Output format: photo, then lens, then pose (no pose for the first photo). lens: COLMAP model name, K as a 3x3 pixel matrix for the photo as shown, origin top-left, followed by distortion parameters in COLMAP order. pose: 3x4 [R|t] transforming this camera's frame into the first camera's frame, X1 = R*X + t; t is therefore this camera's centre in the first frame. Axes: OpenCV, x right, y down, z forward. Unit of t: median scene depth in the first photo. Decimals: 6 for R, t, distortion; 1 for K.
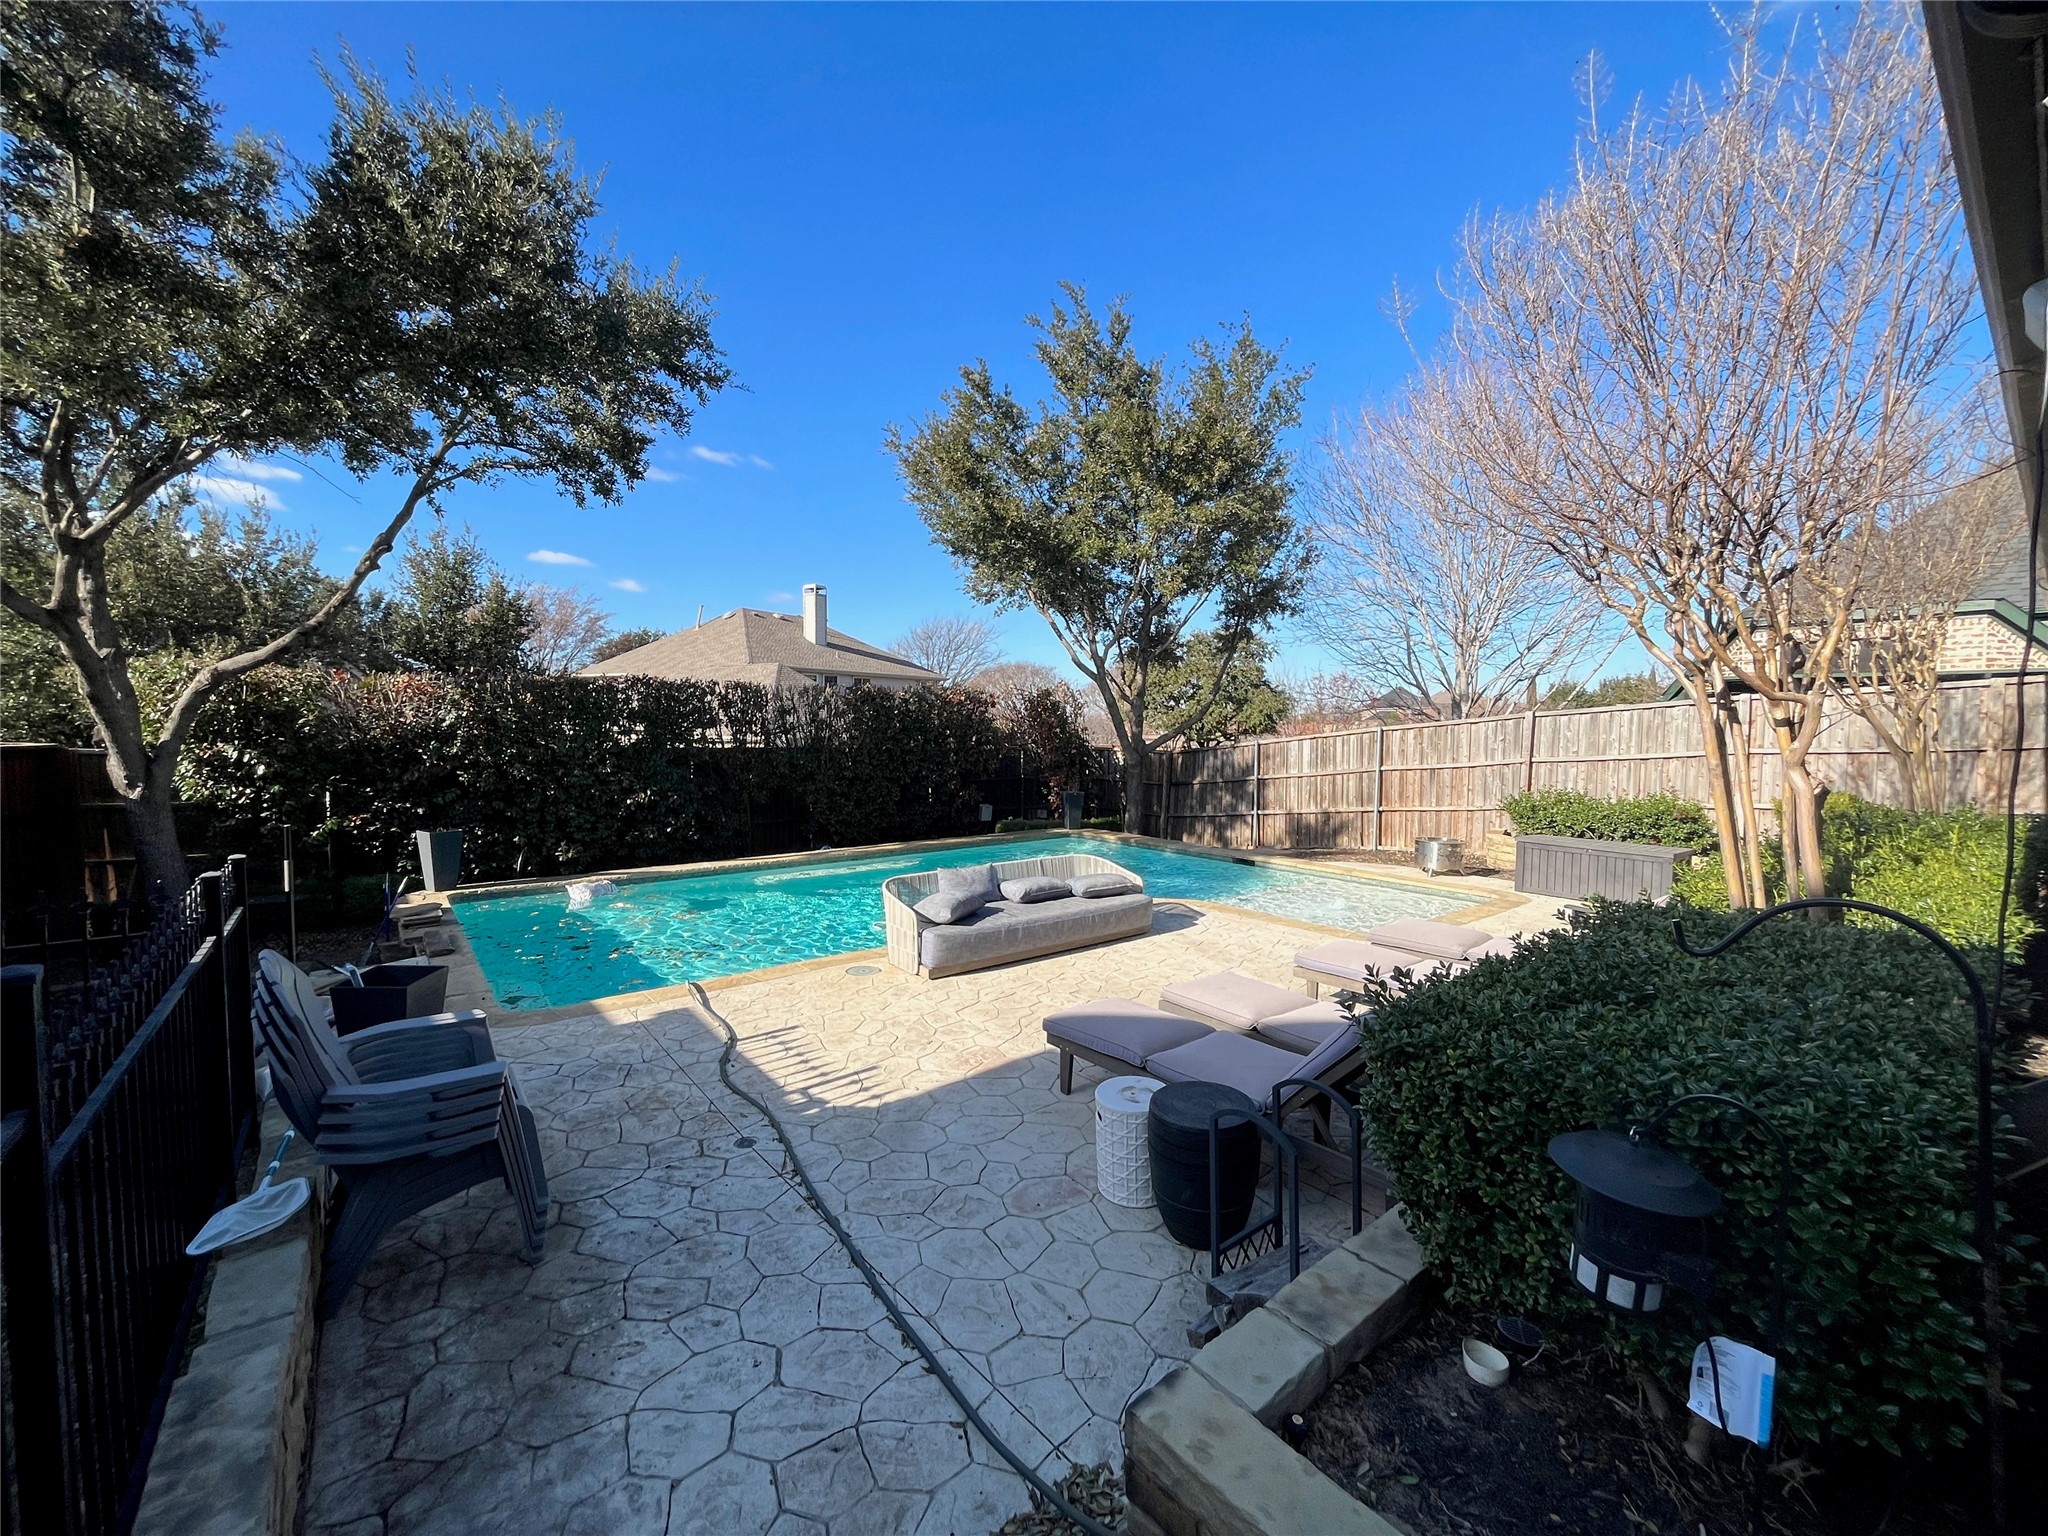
lens RADIAL K [[827.5, 0, 1025.9], [0, 827.5, 766.7], [0, 0, 1]] dist [-0.001868, -0.000194]
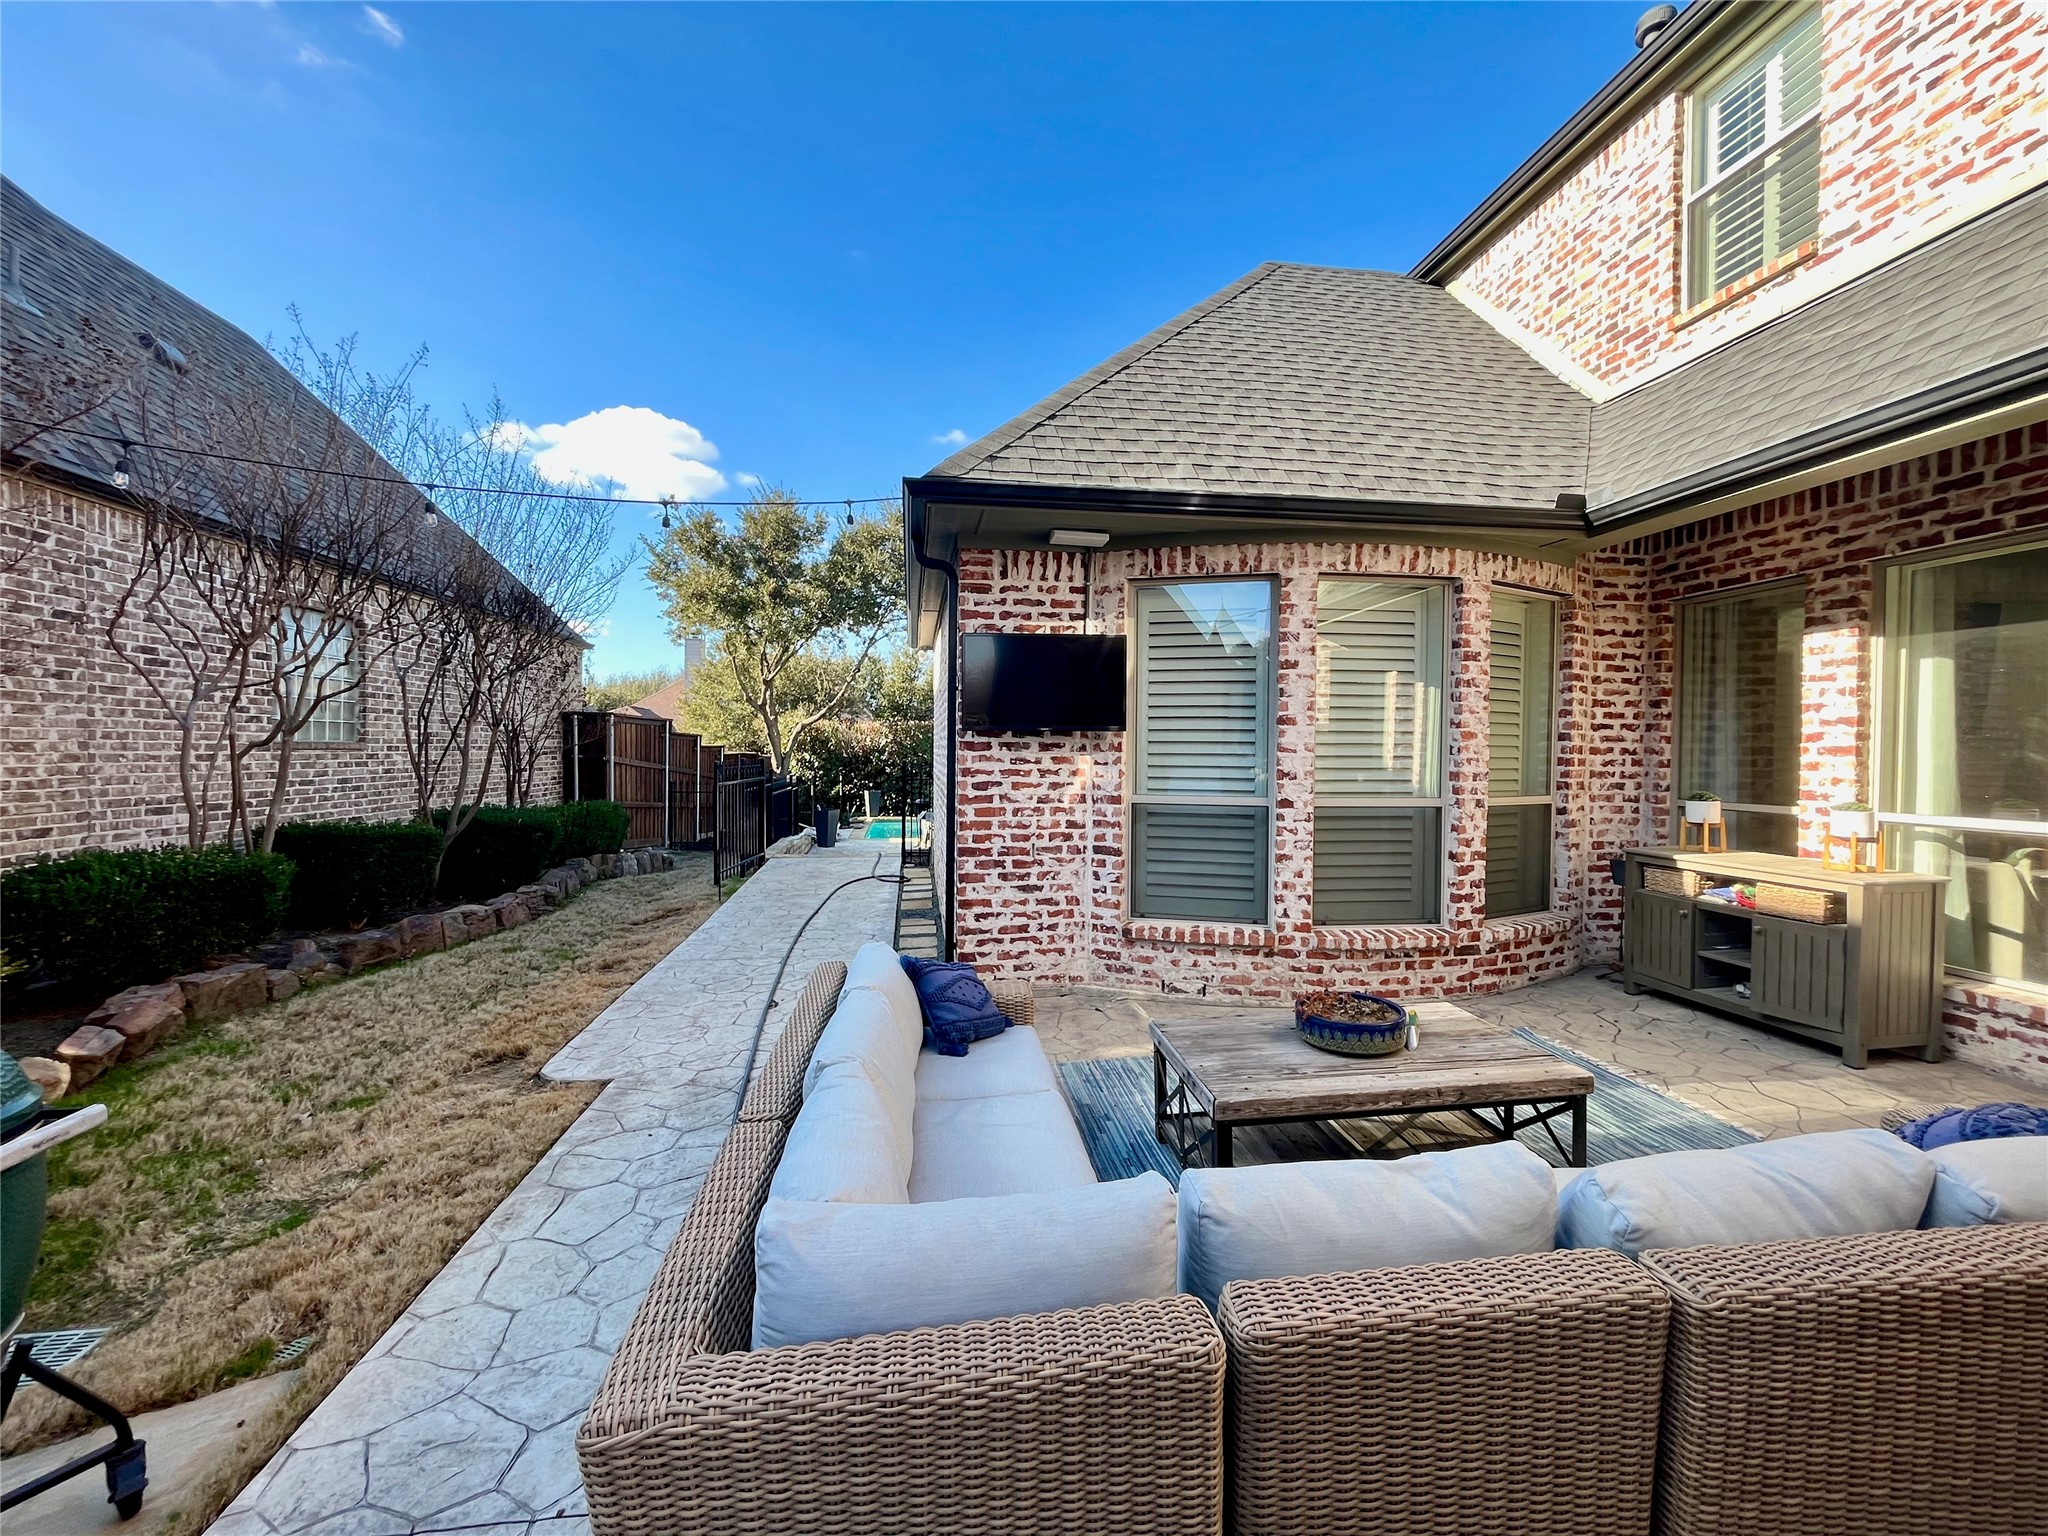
lens RADIAL K [[827.5, 0, 1021.1], [0, 827.5, 766.3], [0, 0, 1]] dist [-0.001868, -0.000194]
pose [[0.861006, 0.015712, -0.508353, 0.789559], [-0.029445, 0.999386, -0.018981, 0.037866], [0.507743, 0.031311, 0.860940, -0.748607]]
